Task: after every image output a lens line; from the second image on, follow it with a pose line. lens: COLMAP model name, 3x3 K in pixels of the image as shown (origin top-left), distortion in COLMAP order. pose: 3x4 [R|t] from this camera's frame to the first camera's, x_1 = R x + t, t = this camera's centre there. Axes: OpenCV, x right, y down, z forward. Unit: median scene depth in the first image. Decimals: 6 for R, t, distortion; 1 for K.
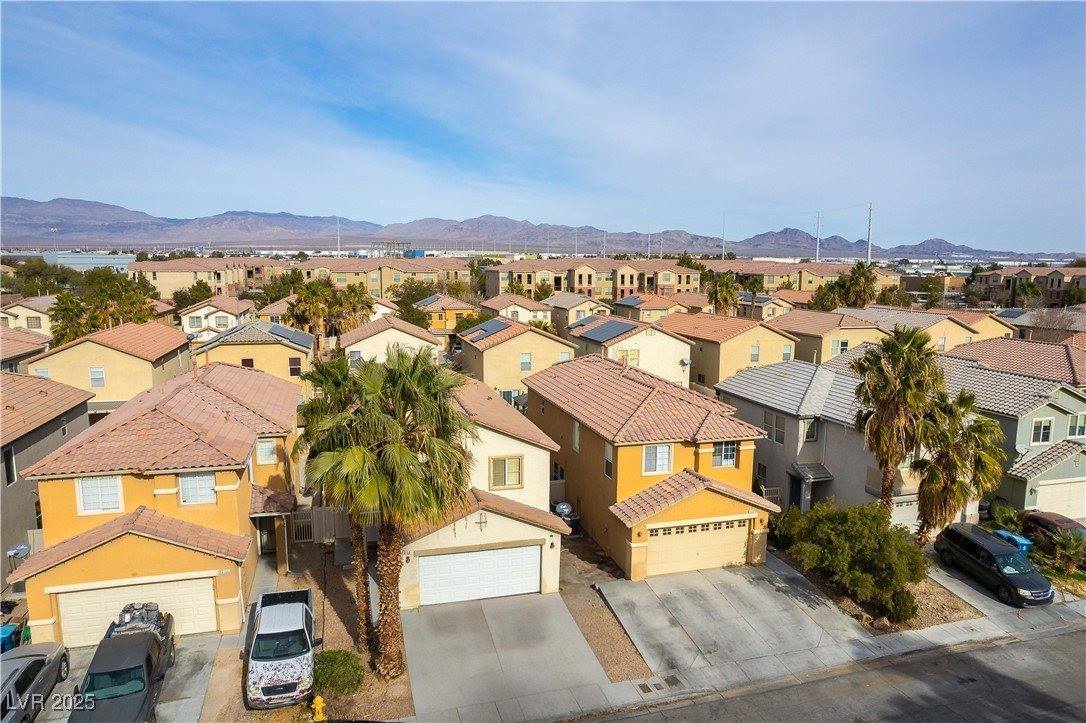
lens RADIAL K [[687.5, 0, 543.0], [0, 687.5, 361.5], [0, 0, 1]] dist [-0.036427, 0.005507]
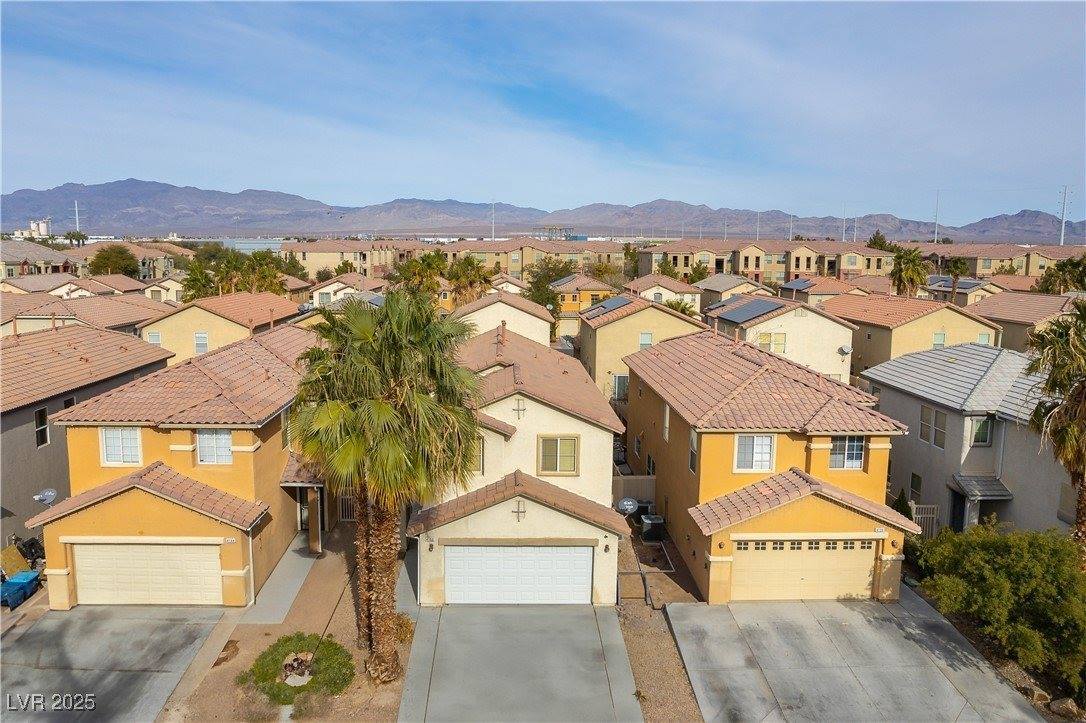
lens RADIAL K [[741.8, 0, 541.5], [0, 741.8, 341.7], [0, 0, 1]] dist [-0.066218, 0.055237]
pose [[0.969100, 0.028148, -0.245057, 0.130546], [-0.034524, 0.999167, -0.021759, 0.040705], [0.244241, 0.029547, 0.969264, 0.114717]]
